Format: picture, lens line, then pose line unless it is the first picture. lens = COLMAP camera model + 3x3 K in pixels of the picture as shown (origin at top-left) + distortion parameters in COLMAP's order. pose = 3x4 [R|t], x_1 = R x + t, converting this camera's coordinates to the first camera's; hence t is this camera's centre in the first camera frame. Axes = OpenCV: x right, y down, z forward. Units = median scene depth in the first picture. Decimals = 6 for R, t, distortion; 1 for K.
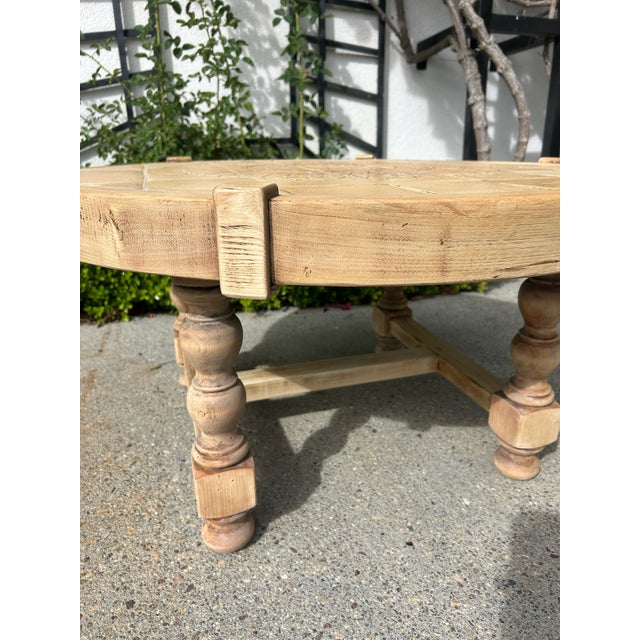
lens RADIAL K [[484.6, 0, 314.0], [0, 484.6, 324.9], [0, 0, 1]] dist [0.042105, -0.051807]
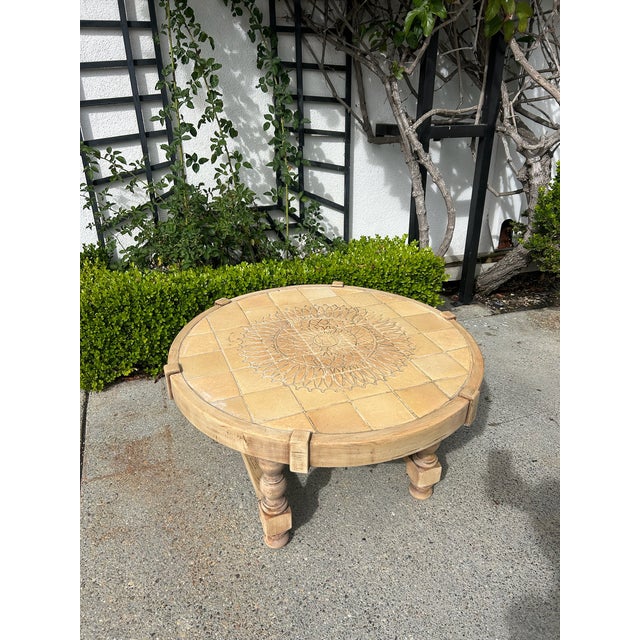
lens RADIAL K [[484.6, 0, 312.1], [0, 484.6, 321.6], [0, 0, 1]] dist [0.042105, -0.051807]
pose [[0.997953, -0.022279, 0.059950, -0.090796], [0.015653, 0.993940, 0.108807, -0.494760], [-0.062011, -0.107646, 0.992253, -0.667980]]
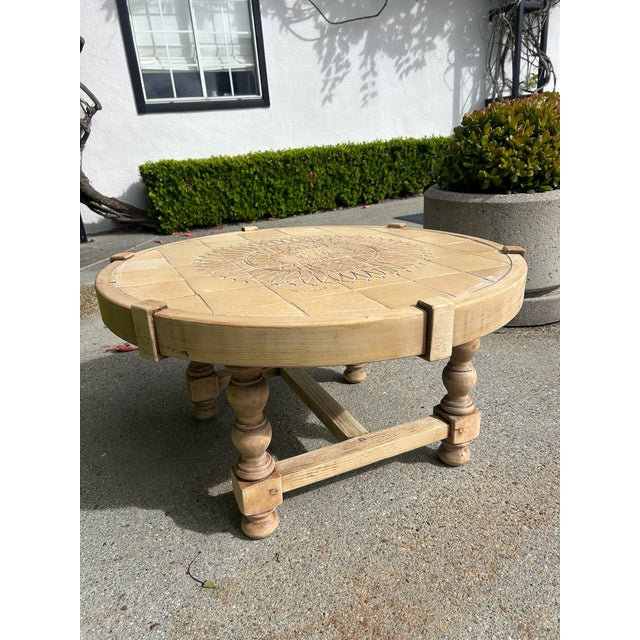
lens RADIAL K [[484.6, 0, 325.7], [0, 484.6, 324.8], [0, 0, 1]] dist [0.042105, -0.051807]
pose [[-0.138219, -0.334208, 0.932309, -1.099984], [0.372039, 0.854883, 0.361609, -0.532676], [-0.917868, 0.396837, 0.006177, 0.863173]]
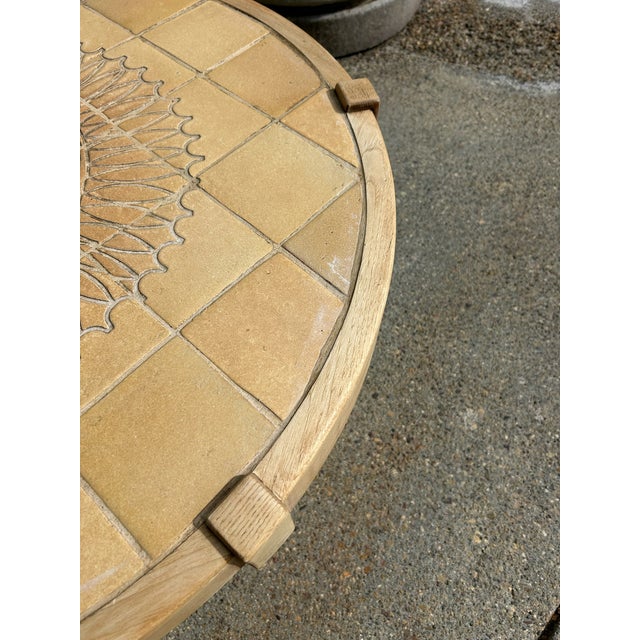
lens RADIAL K [[484.6, 0, 318.4], [0, 484.6, 324.8], [0, 0, 1]] dist [0.042105, -0.051807]
pose [[-0.503553, -0.746442, 0.435038, -0.475972], [0.309561, 0.314223, 0.897461, -0.547249], [-0.806602, 0.586590, 0.072841, 0.555179]]
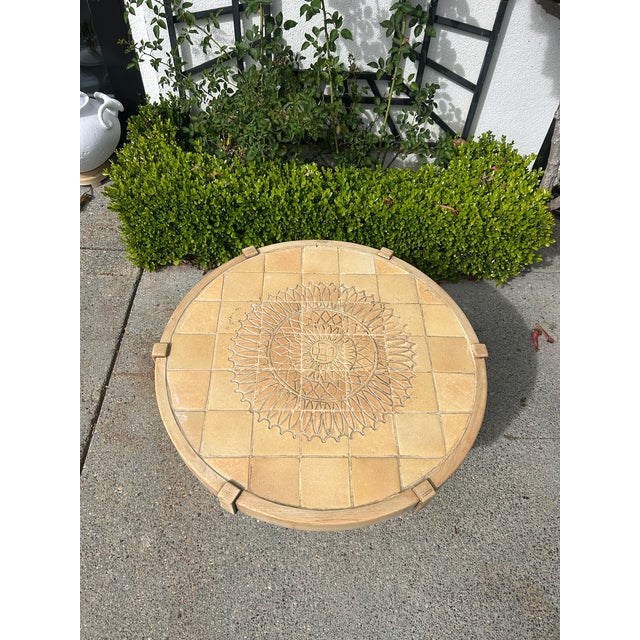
lens RADIAL K [[483.3, 0, 312.4], [0, 483.3, 319.4], [0, 0, 1]] dist [0.033286, -0.030707]
pose [[0.953909, 0.260423, -0.149121, 0.197224], [-0.140731, 0.827087, 0.544170, -1.111108], [0.265051, -0.498103, 0.825616, -0.293088]]
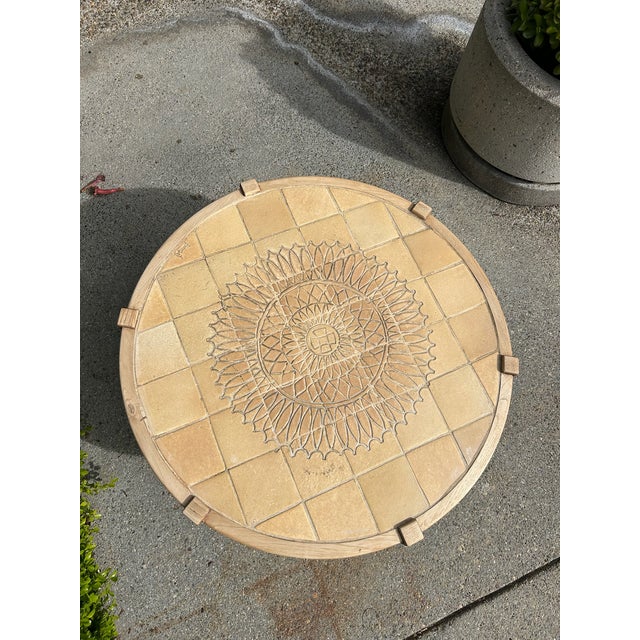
lens RADIAL K [[483.3, 0, 322.0], [0, 483.3, 316.4], [0, 0, 1]] dist [0.033286, -0.030707]
pose [[-0.103556, -0.941594, 0.320431, -0.279829], [0.253766, 0.286489, 0.923865, -1.374061], [-0.961706, 0.176986, 0.209277, 0.579331]]
